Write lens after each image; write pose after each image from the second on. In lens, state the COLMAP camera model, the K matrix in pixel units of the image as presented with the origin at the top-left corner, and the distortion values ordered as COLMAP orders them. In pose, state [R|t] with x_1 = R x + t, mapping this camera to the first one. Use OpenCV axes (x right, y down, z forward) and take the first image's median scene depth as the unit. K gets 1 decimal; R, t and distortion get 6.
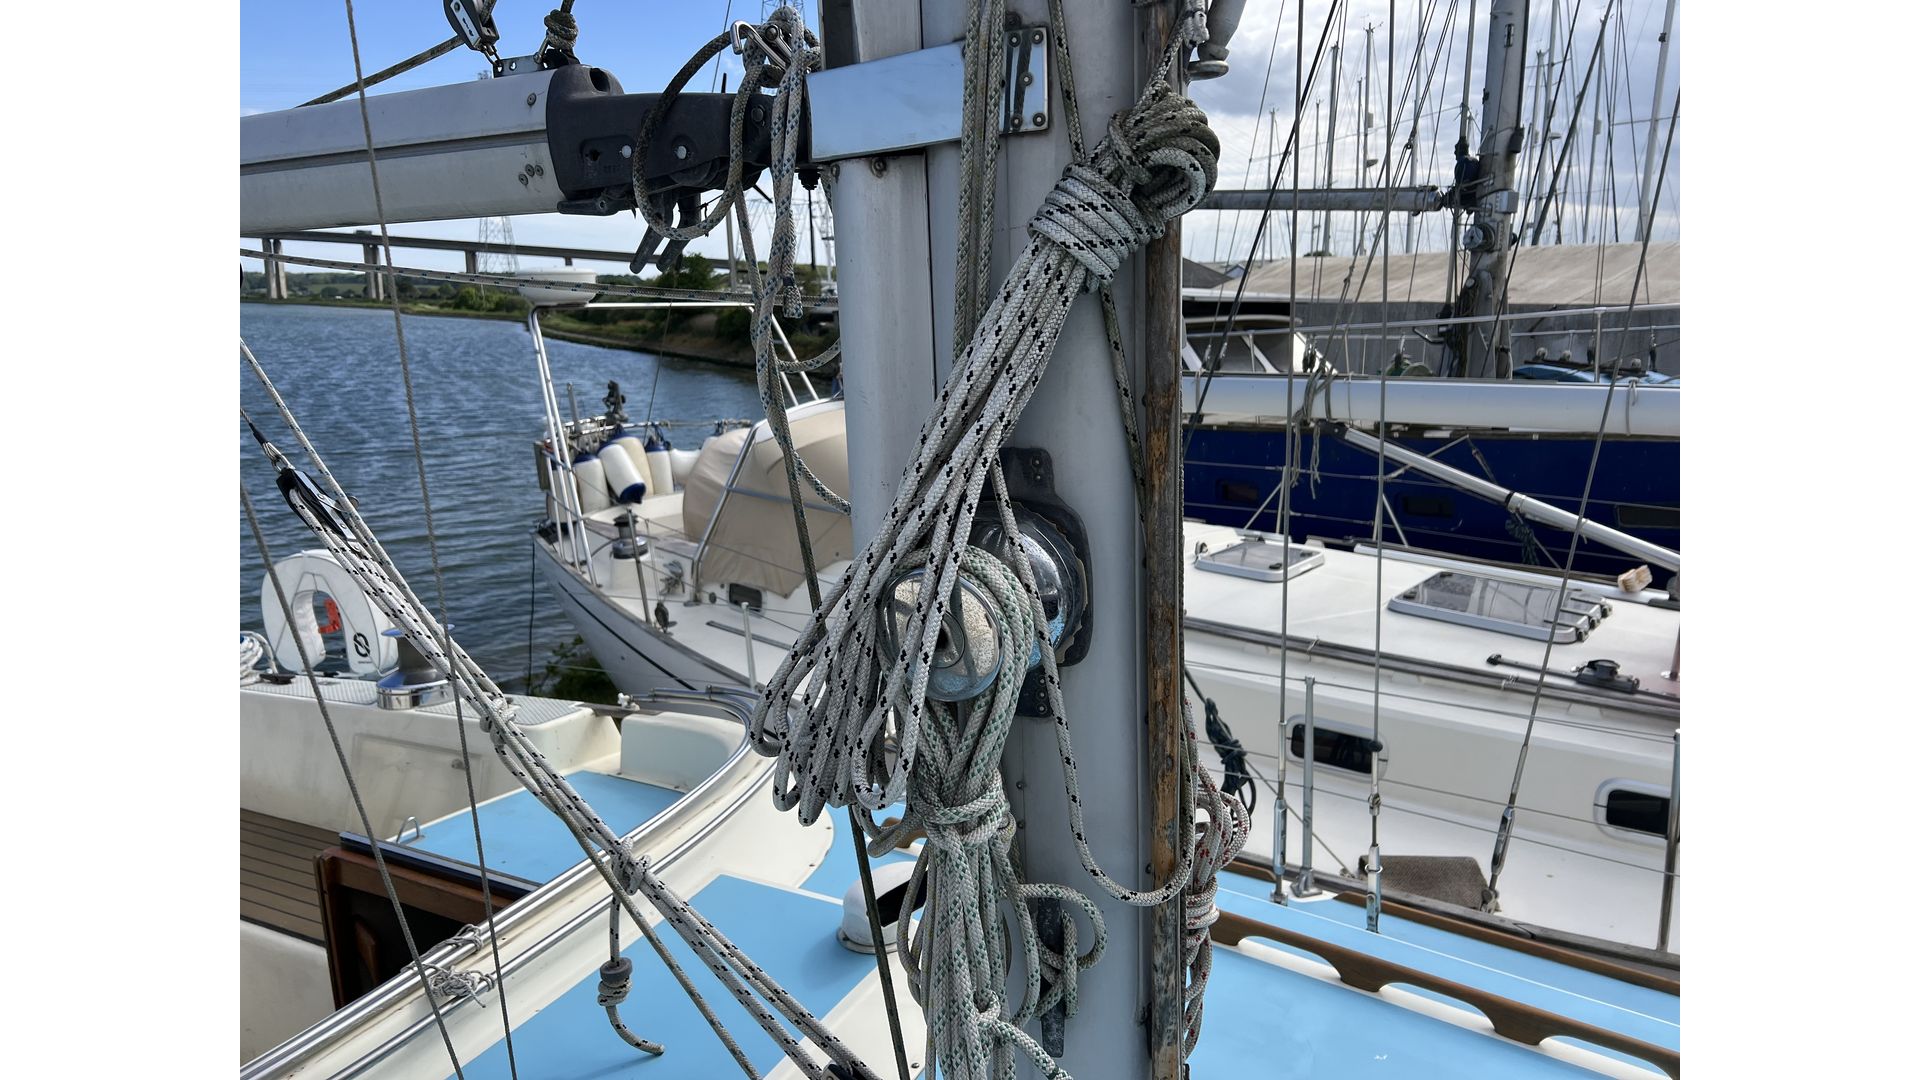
lens RADIAL K [[1110.8, 0, 953.7], [0, 1110.8, 528.3], [0, 0, 1]] dist [0.040951, 0.000738]
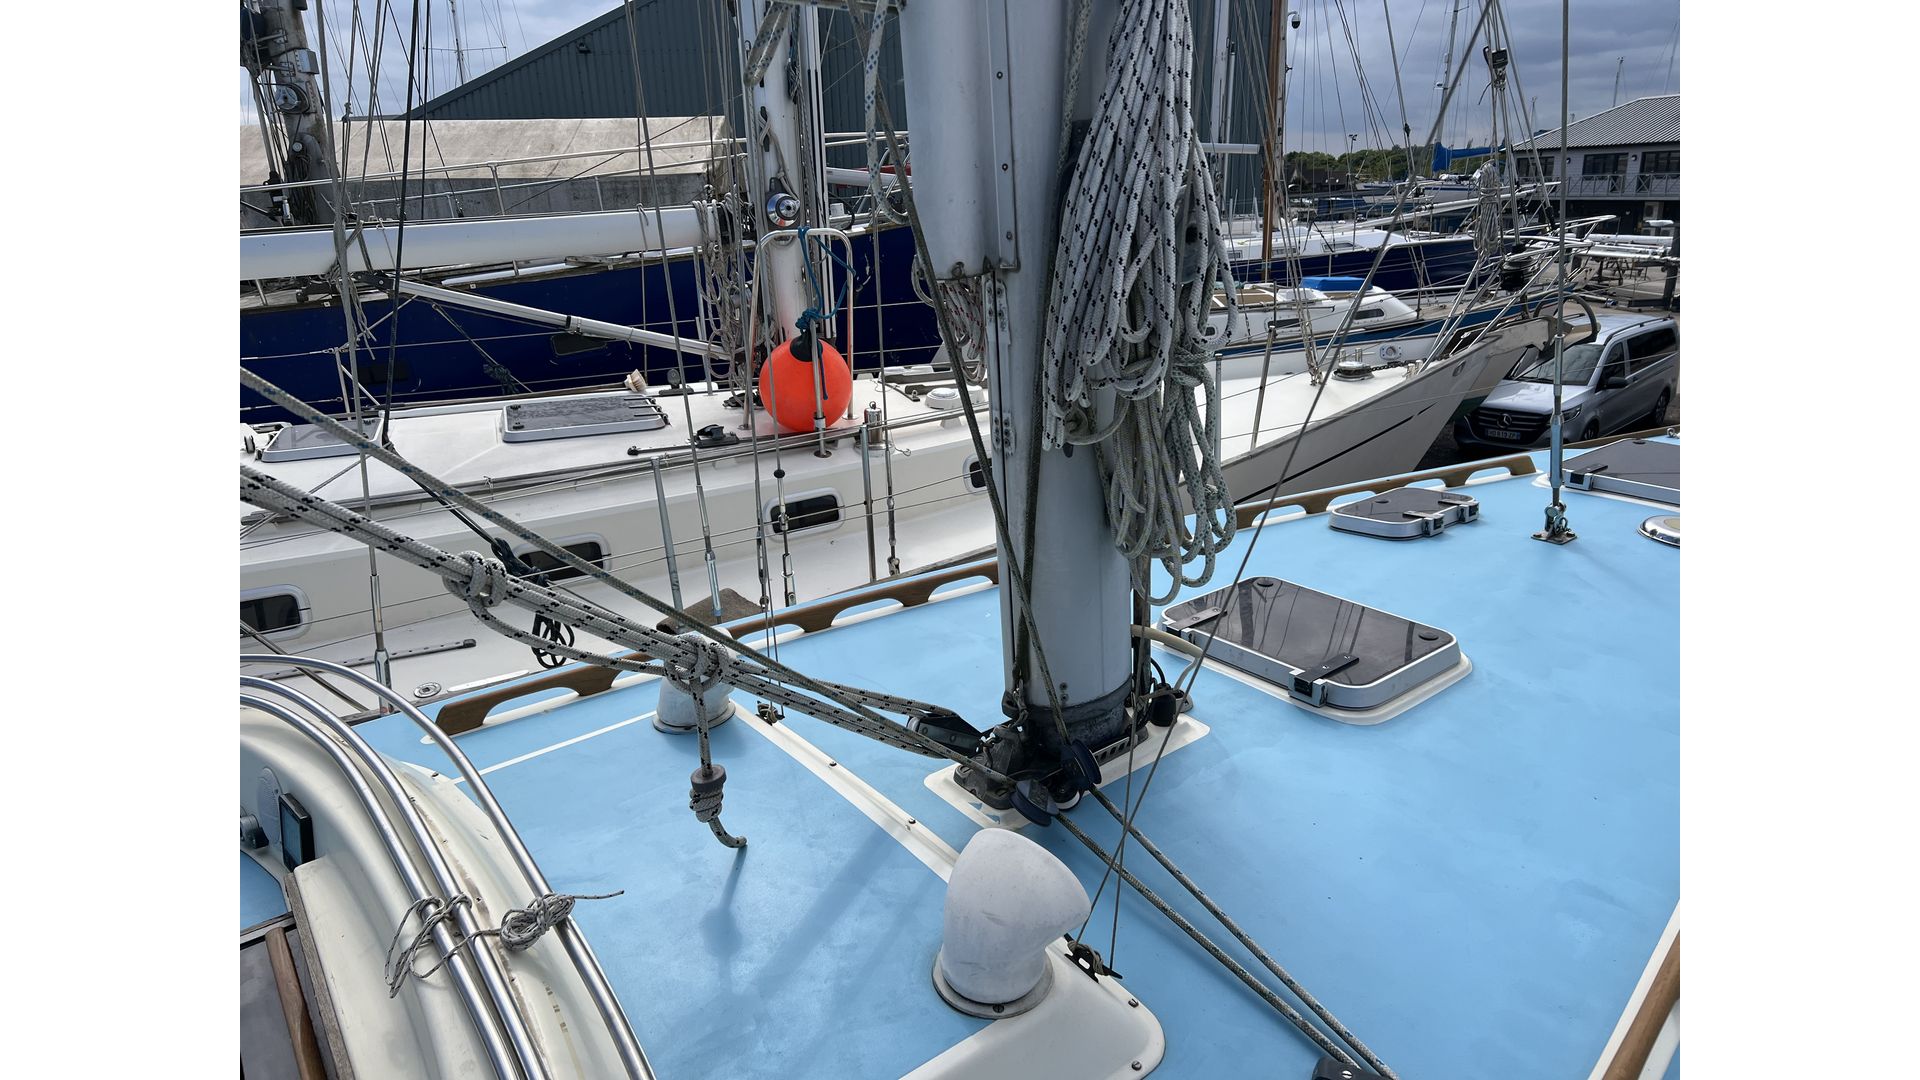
lens RADIAL K [[1097.1, 0, 949.1], [0, 1097.1, 530.6], [0, 0, 1]] dist [0.036674, -0.027107]
pose [[0.460348, -0.291263, 0.838597, -0.341362], [0.213501, 0.953243, 0.213880, 0.019401], [-0.861682, 0.080582, 0.501009, 0.141293]]
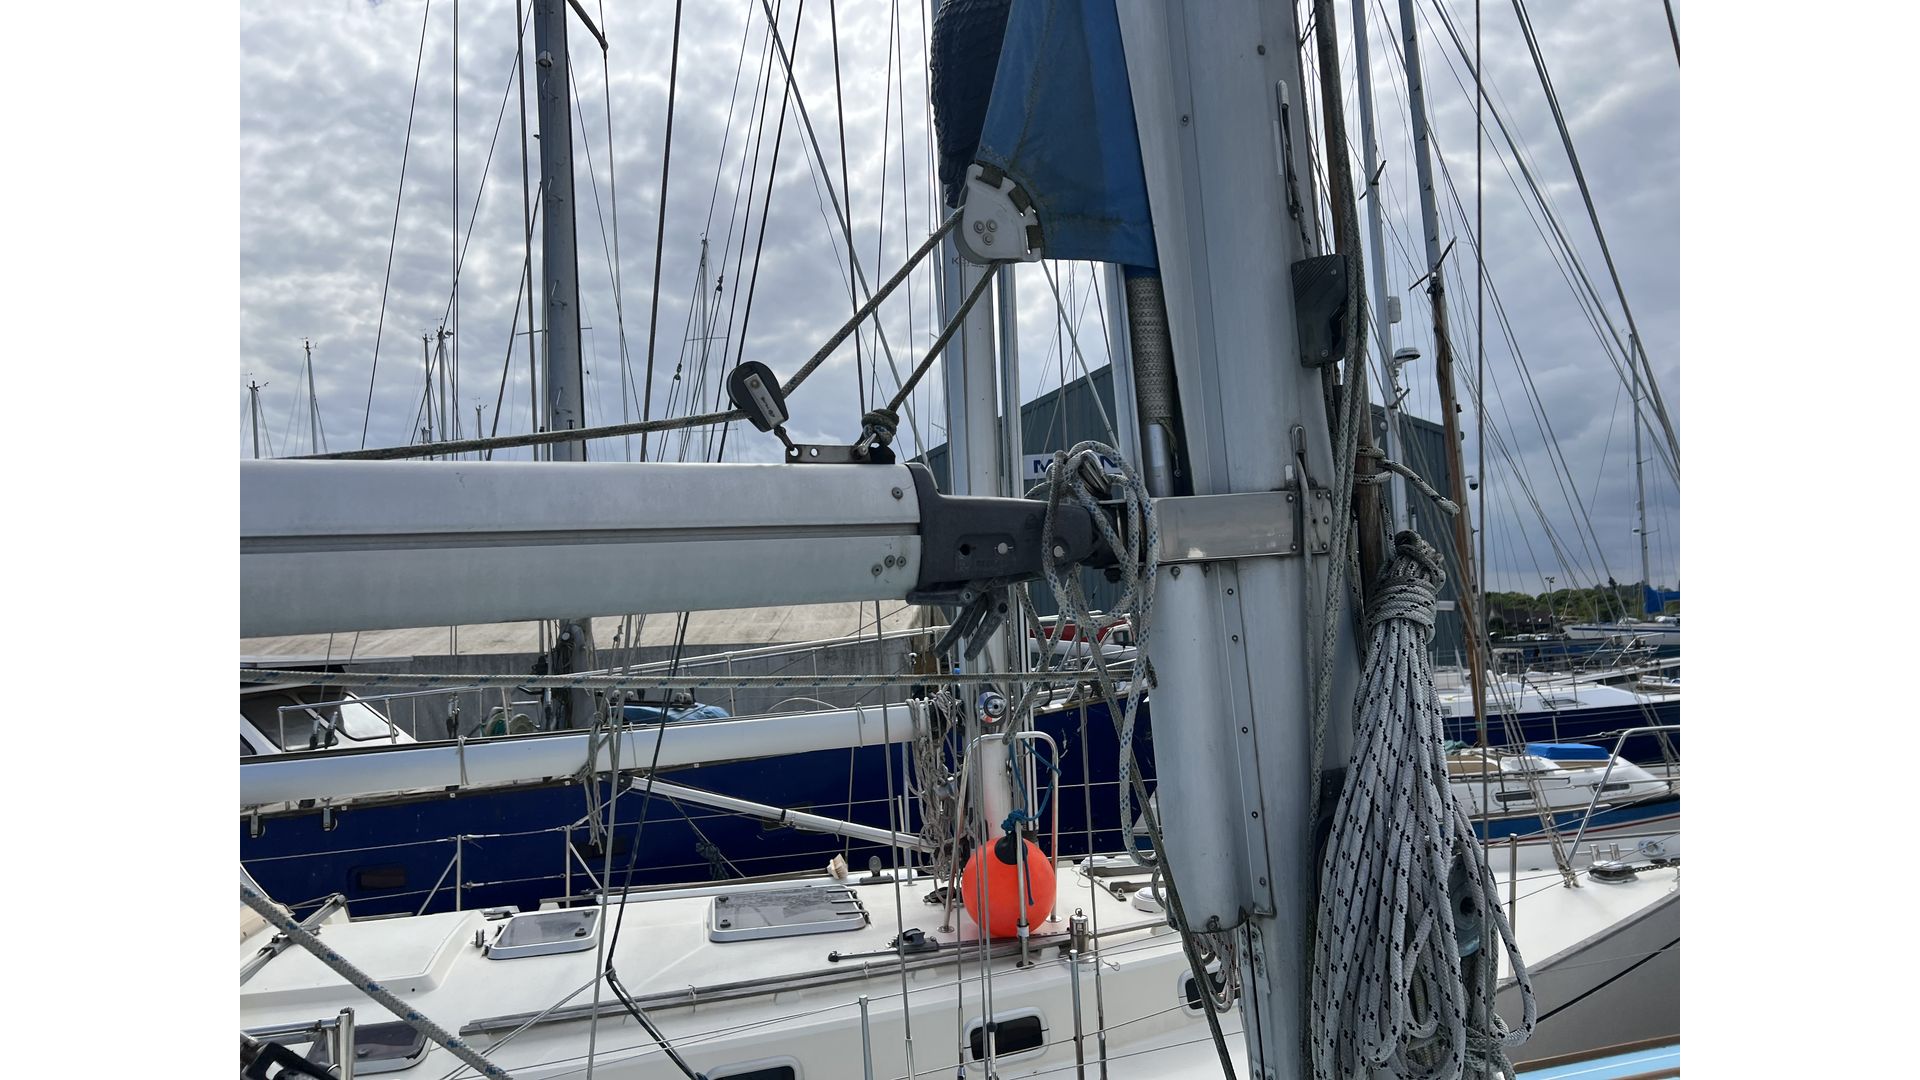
lens RADIAL K [[1097.1, 0, 946.9], [0, 1097.1, 534.7], [0, 0, 1]] dist [0.036674, -0.027107]
pose [[0.601320, 0.034651, 0.798257, -0.350472], [0.206506, 0.958375, -0.197161, -0.048912], [-0.771861, 0.283402, 0.569134, 0.141687]]
